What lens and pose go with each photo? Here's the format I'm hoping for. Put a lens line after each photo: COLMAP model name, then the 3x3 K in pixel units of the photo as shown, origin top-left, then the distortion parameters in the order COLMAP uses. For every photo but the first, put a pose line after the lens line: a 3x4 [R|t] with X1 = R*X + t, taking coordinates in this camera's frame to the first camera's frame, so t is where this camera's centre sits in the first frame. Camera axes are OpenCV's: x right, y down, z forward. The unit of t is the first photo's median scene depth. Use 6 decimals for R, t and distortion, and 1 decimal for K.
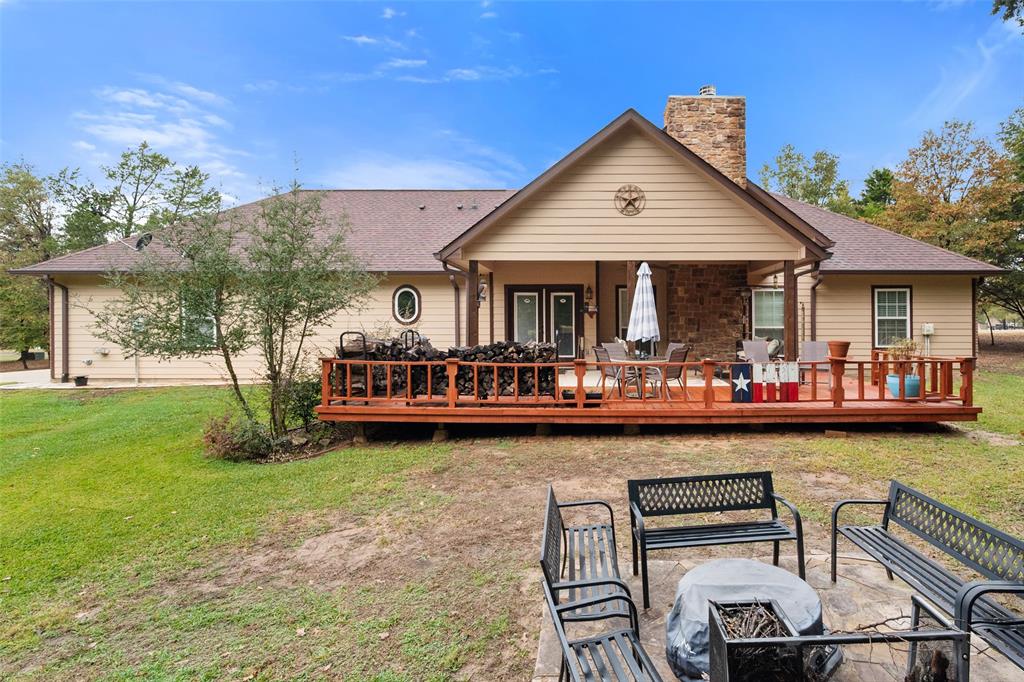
lens RADIAL K [[496.6, 0, 513.8], [0, 496.6, 336.1], [0, 0, 1]] dist [0.004982, 0.000054]
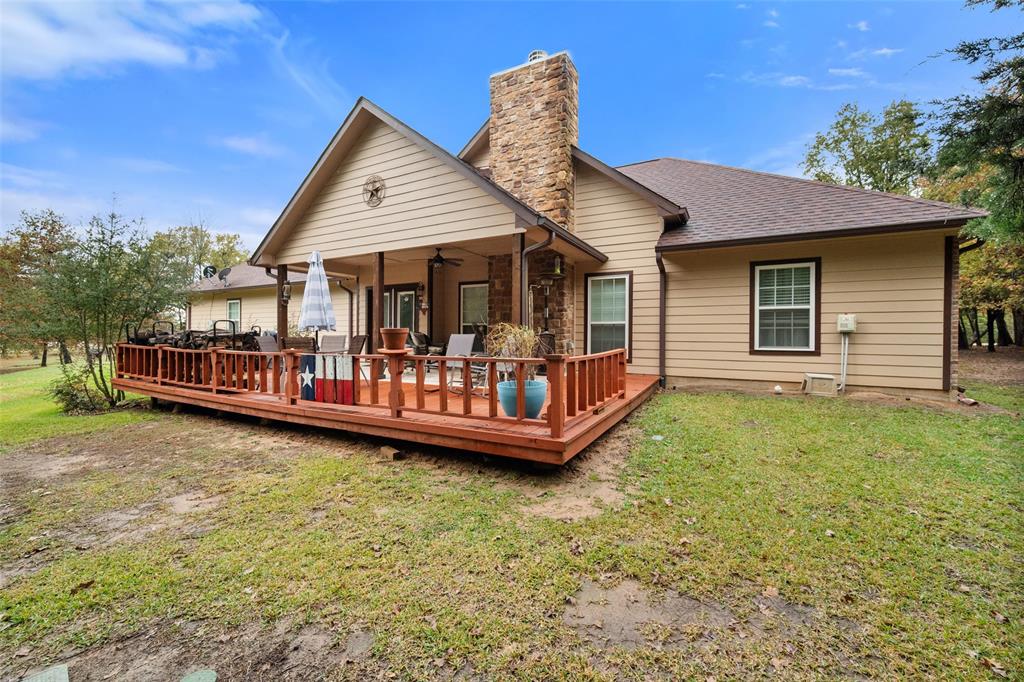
lens RADIAL K [[398.5, 0, 512.6], [0, 398.5, 341.9], [0, 0, 1]] dist [0.000784, 0.000043]
pose [[0.888540, 0.012545, -0.458628, 0.701854], [-0.016028, 0.999865, -0.003702, 0.019244], [0.458520, 0.010640, 0.888621, 0.357485]]
